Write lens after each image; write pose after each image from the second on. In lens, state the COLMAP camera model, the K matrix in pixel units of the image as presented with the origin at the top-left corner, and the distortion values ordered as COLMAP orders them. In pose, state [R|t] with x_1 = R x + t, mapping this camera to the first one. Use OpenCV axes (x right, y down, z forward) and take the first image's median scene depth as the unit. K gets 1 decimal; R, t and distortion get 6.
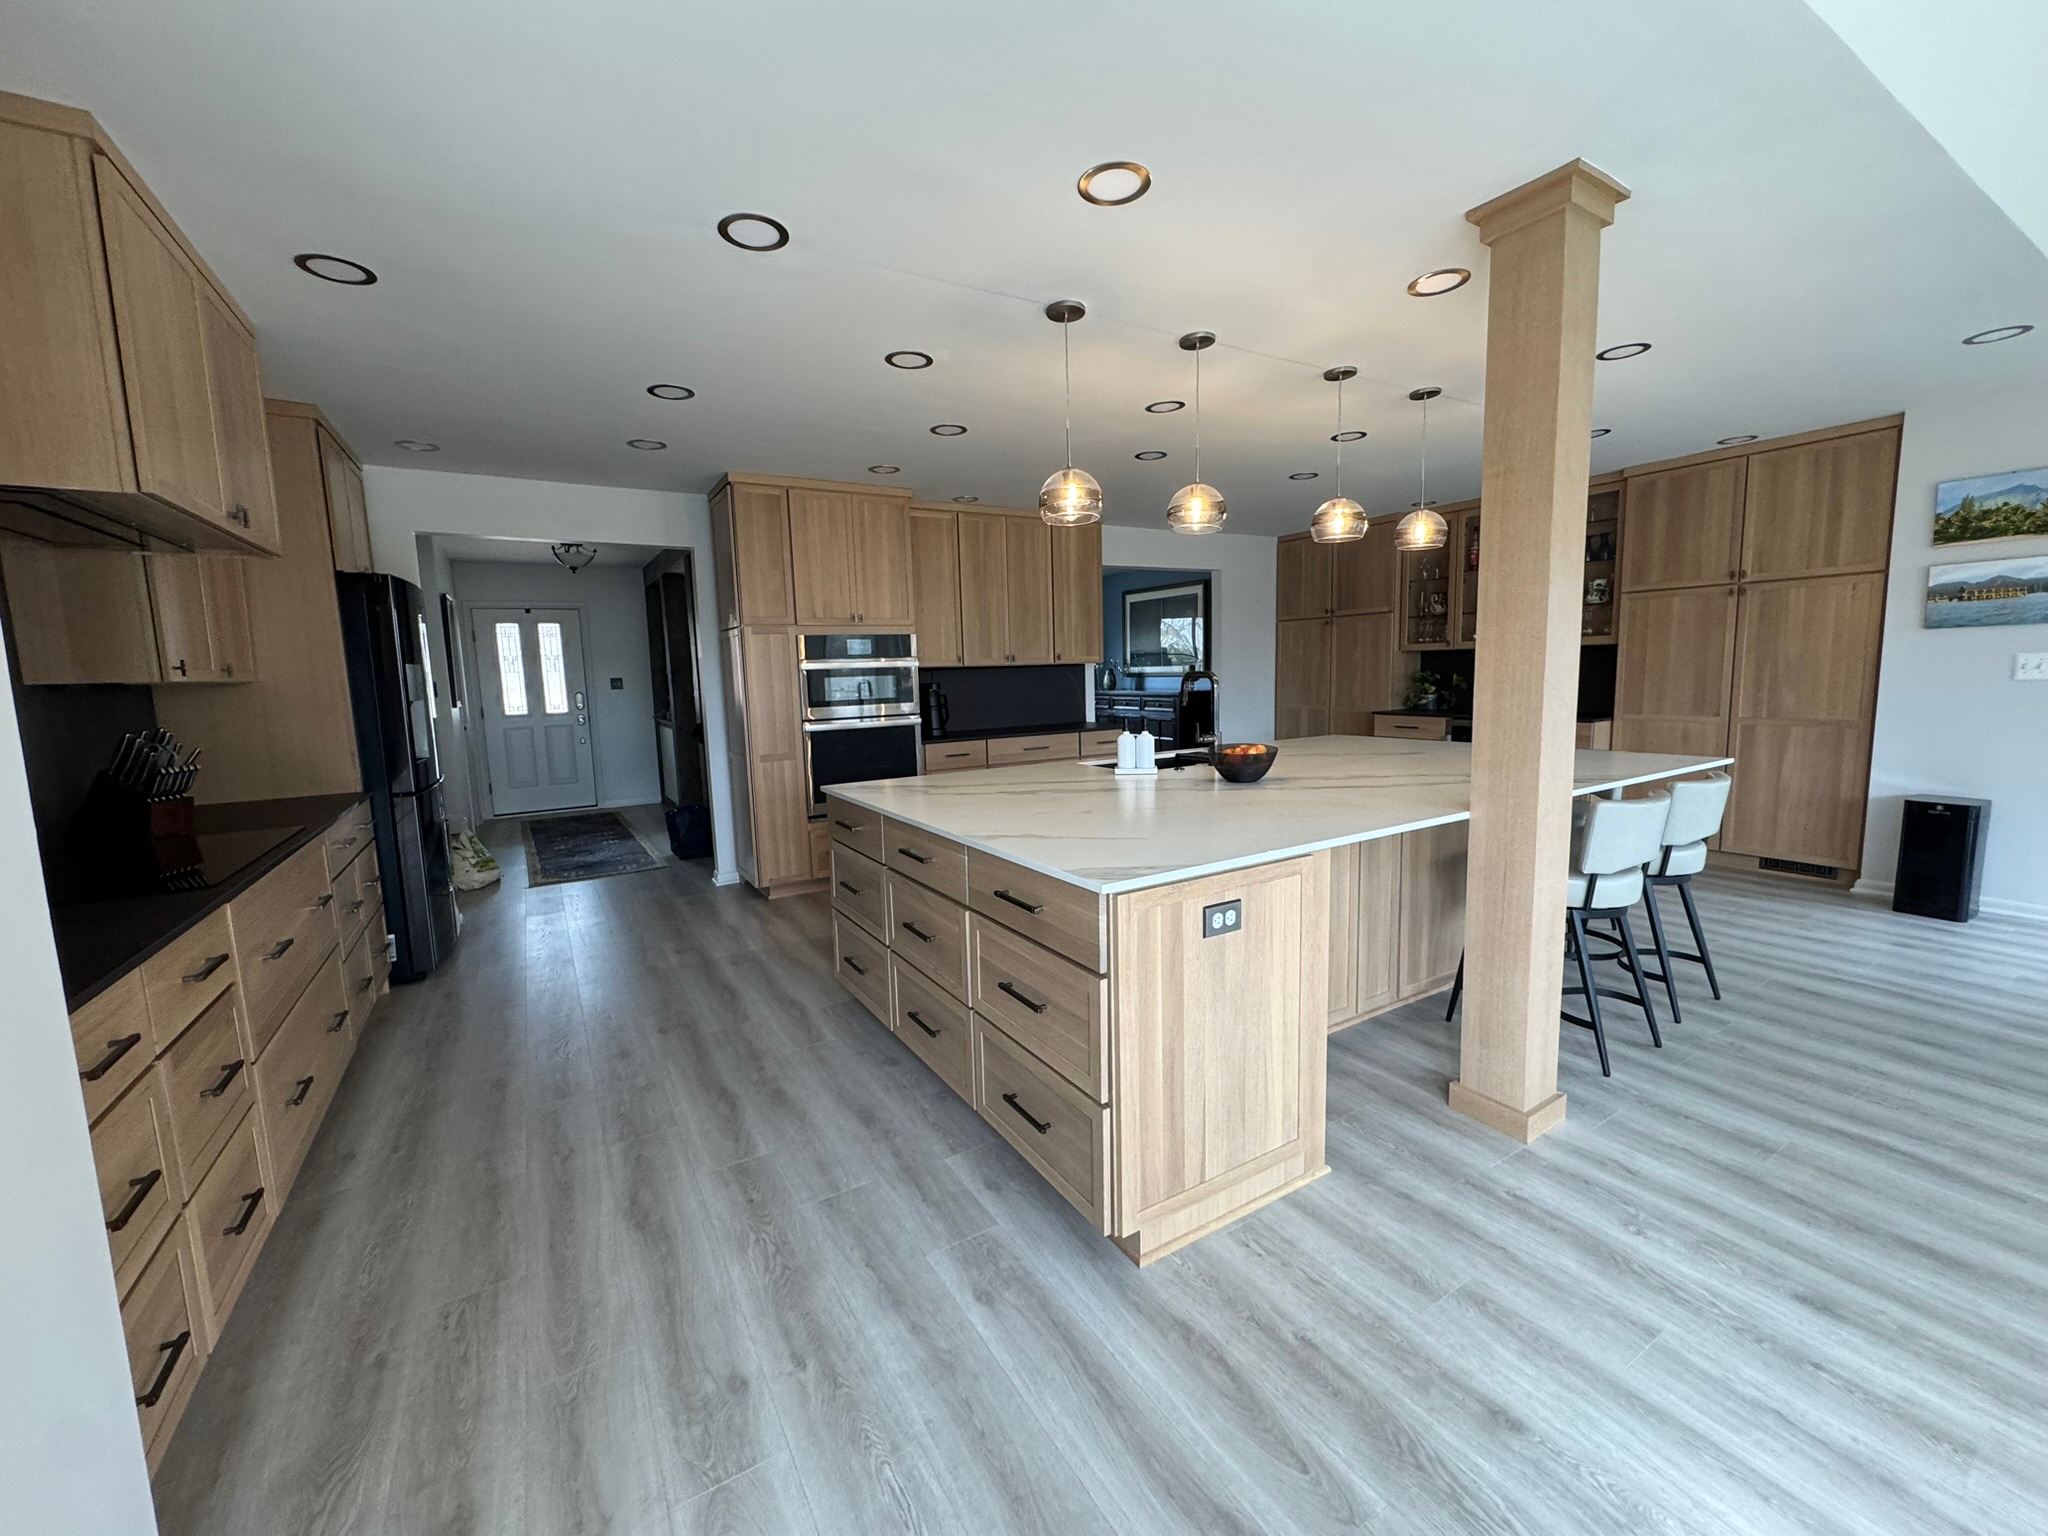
lens RADIAL K [[811.0, 0, 1022.9], [0, 811.0, 767.5], [0, 0, 1]] dist [-0.004317, 0.000396]
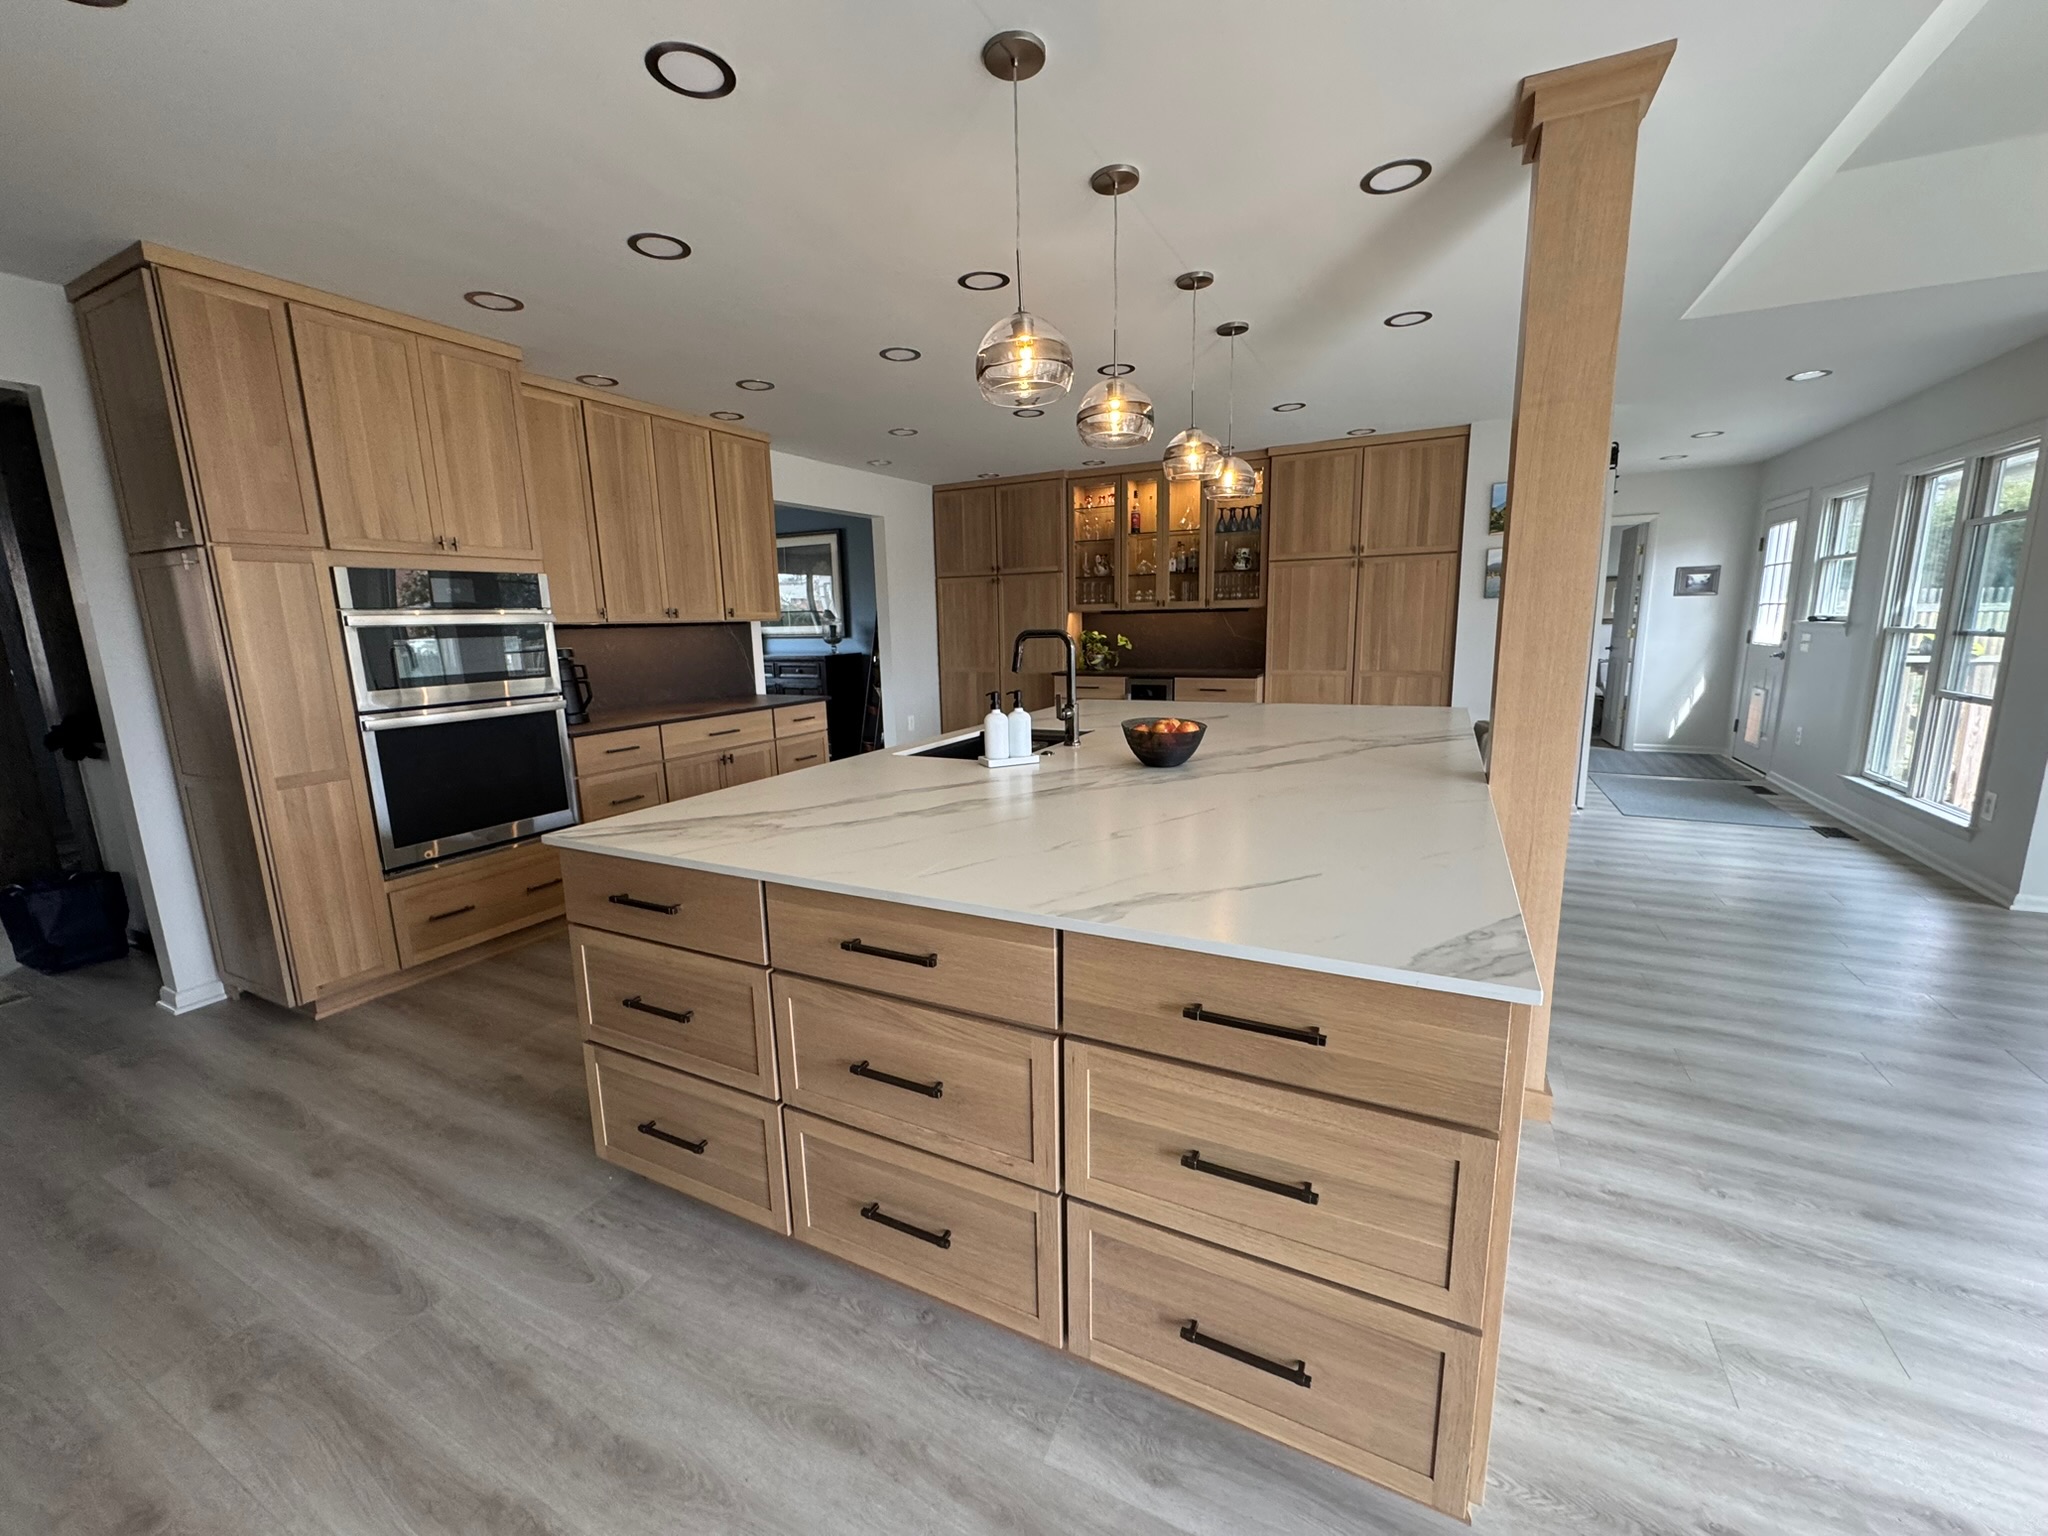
lens RADIAL K [[811.0, 0, 1023.7], [0, 811.0, 767.5], [0, 0, 1]] dist [-0.004317, 0.000396]
pose [[0.847492, -0.085803, 0.523827, -0.184202], [0.061849, 0.996089, 0.063096, -0.027076], [-0.527192, -0.021075, 0.849485, 0.255901]]
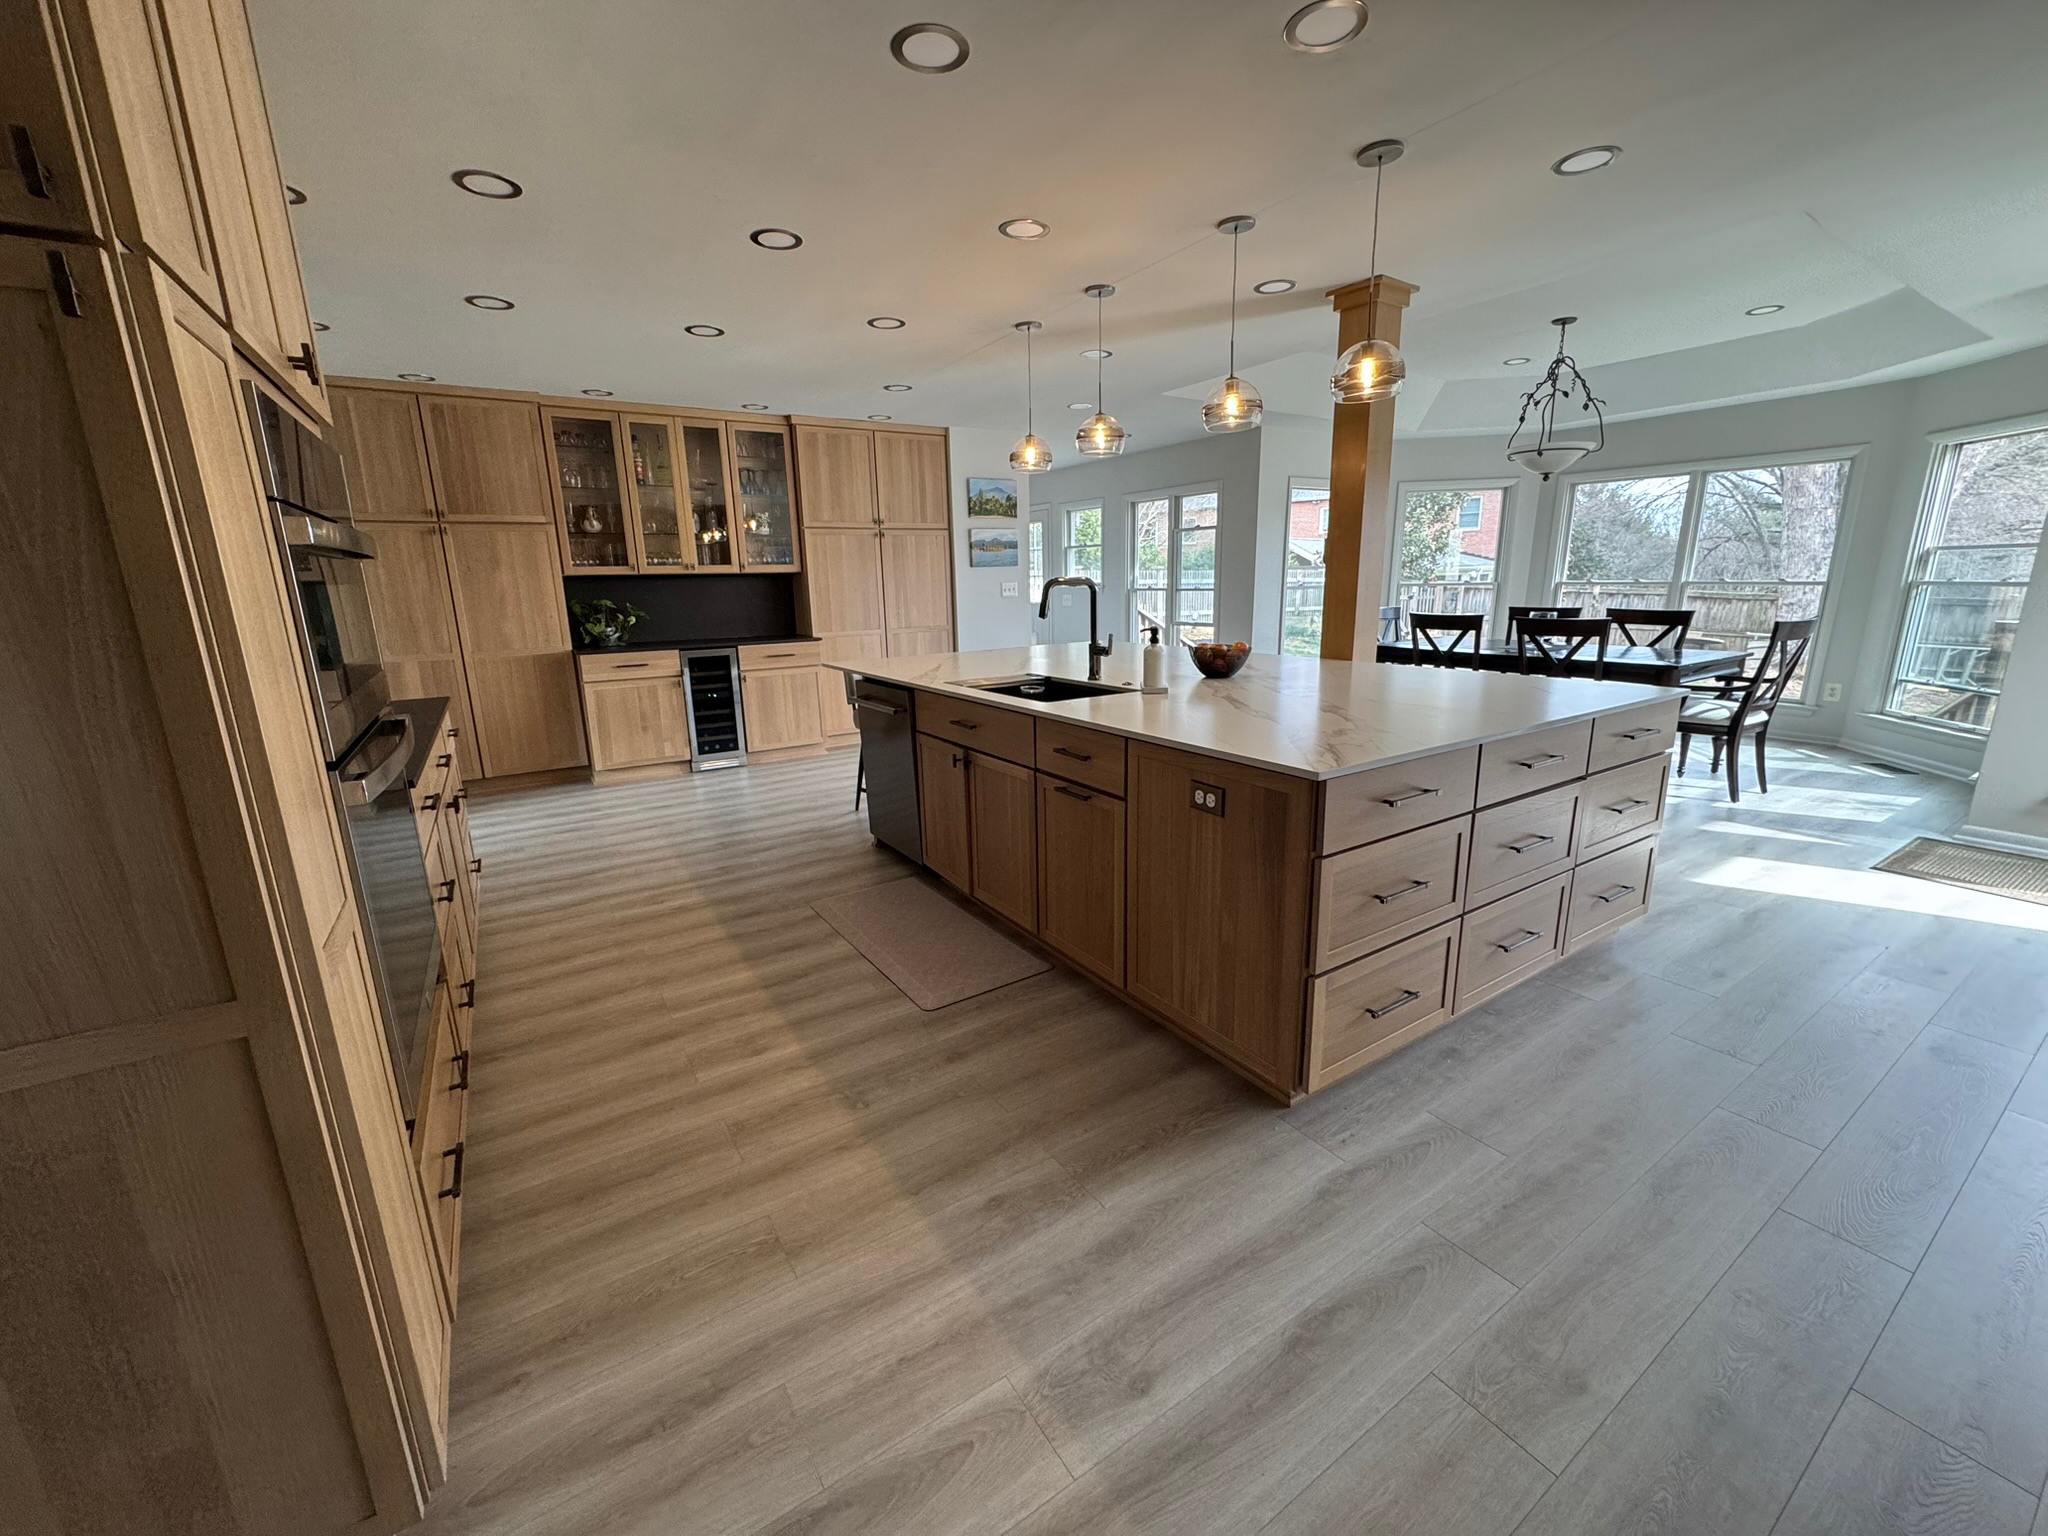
lens RADIAL K [[811.0, 0, 1022.2], [0, 811.0, 767.7], [0, 0, 1]] dist [-0.004317, 0.000396]
pose [[-0.025567, -0.197744, 0.979920, -0.544725], [0.142726, 0.969477, 0.199360, -0.080063], [-0.989432, 0.144957, 0.003436, 0.853893]]
